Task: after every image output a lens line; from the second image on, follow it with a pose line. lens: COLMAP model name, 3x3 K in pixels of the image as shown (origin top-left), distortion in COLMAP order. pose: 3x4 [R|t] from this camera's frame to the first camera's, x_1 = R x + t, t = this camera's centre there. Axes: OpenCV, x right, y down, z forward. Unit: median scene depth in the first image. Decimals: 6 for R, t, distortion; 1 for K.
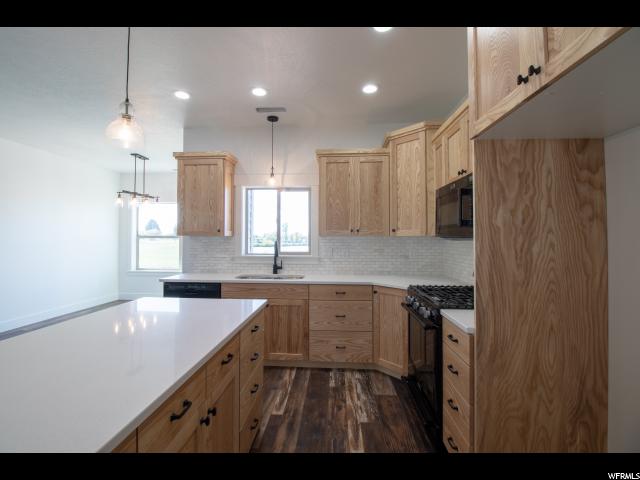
lens RADIAL K [[294.6, 0, 315.8], [0, 294.6, 230.7], [0, 0, 1]] dist [-0.005593, -0.009807]
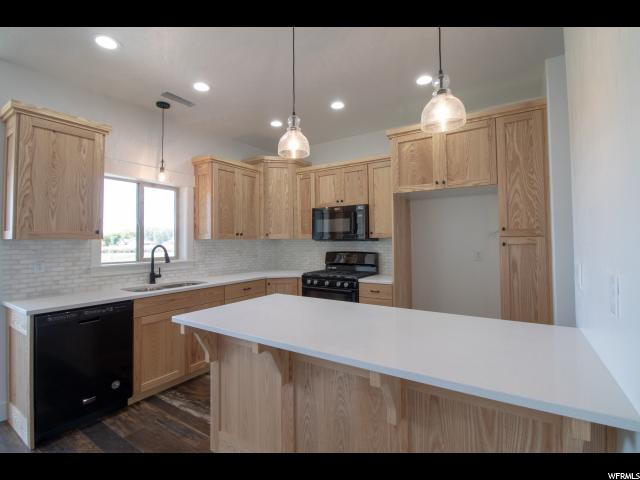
lens RADIAL K [[294.6, 0, 311.3], [0, 294.6, 232.8], [0, 0, 1]] dist [-0.005593, -0.009807]
pose [[0.502156, 0.016678, 0.864616, -0.737152], [-0.011958, 0.999852, -0.012342, 0.004969], [-0.864694, -0.004141, 0.502282, 0.197837]]
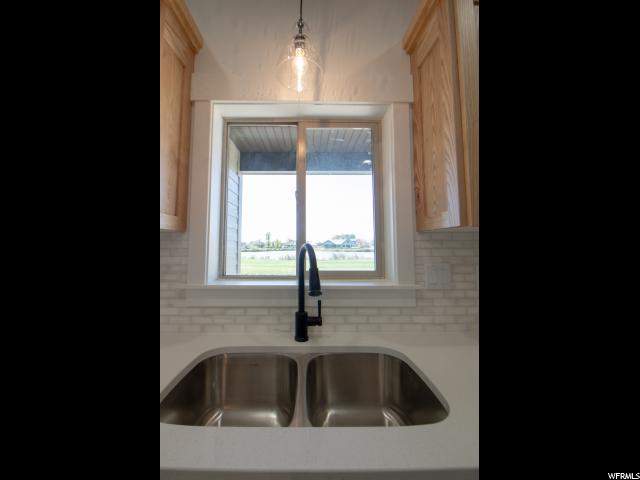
lens RADIAL K [[226.7, 0, 307.9], [0, 226.7, 225.2], [0, 0, 1]] dist [-0.001192, -0.000216]
pose [[0.997301, 0.003725, 0.073323, -0.171772], [0.000717, 0.998171, -0.060457, 0.032821], [-0.073414, 0.060346, 0.995474, 0.828727]]
